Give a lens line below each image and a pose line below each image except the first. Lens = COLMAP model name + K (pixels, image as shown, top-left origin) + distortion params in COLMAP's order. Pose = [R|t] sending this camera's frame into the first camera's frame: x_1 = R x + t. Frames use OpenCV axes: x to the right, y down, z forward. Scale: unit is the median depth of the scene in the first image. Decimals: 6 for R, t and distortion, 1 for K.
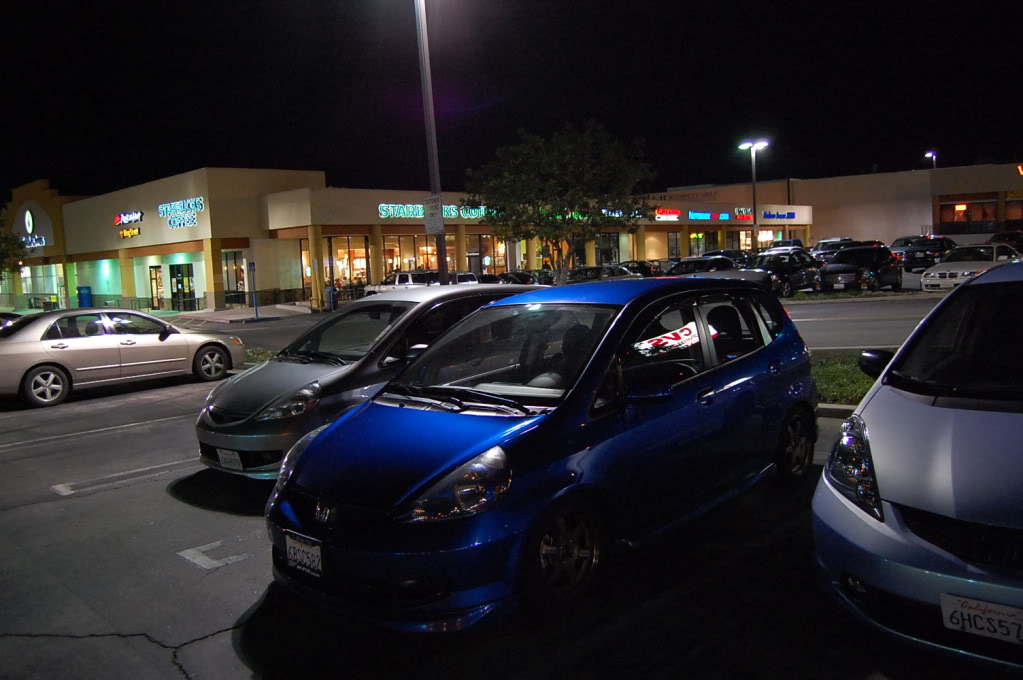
lens RADIAL K [[799.3, 0, 511.5], [0, 799.3, 340.0], [0, 0, 1]] dist [-0.050839, 0.001149]
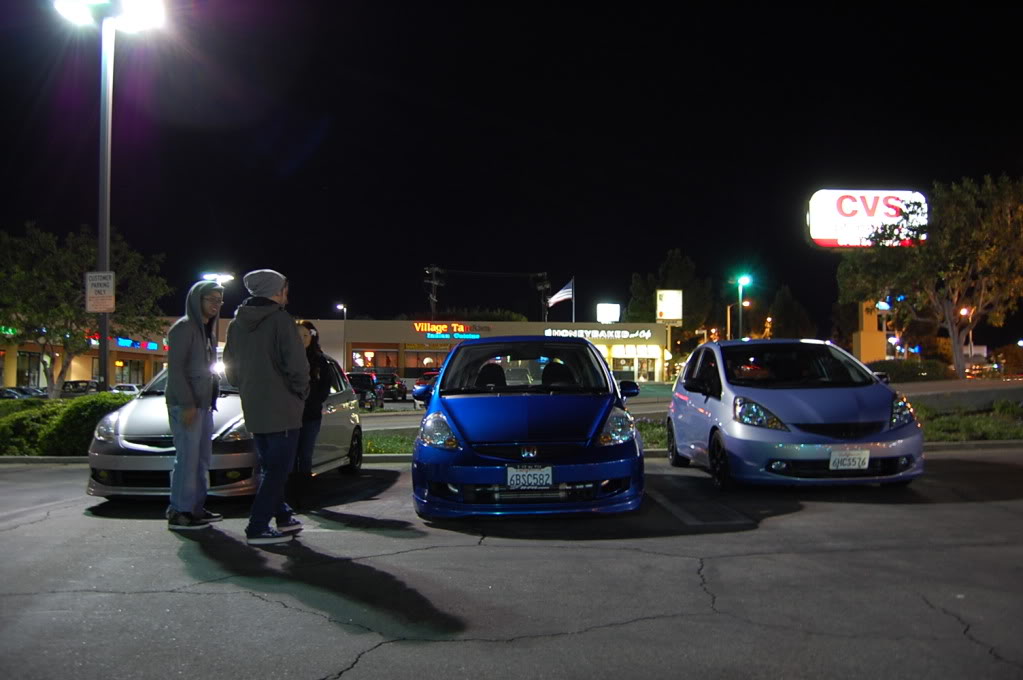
lens RADIAL K [[799.3, 0, 511.5], [0, 799.3, 340.0], [0, 0, 1]] dist [-0.050839, 0.001149]
pose [[0.743539, 0.091977, 0.662336, -0.852644], [0.025603, 0.985853, -0.165645, 0.172154], [-0.668202, 0.140122, 0.730666, -0.072398]]
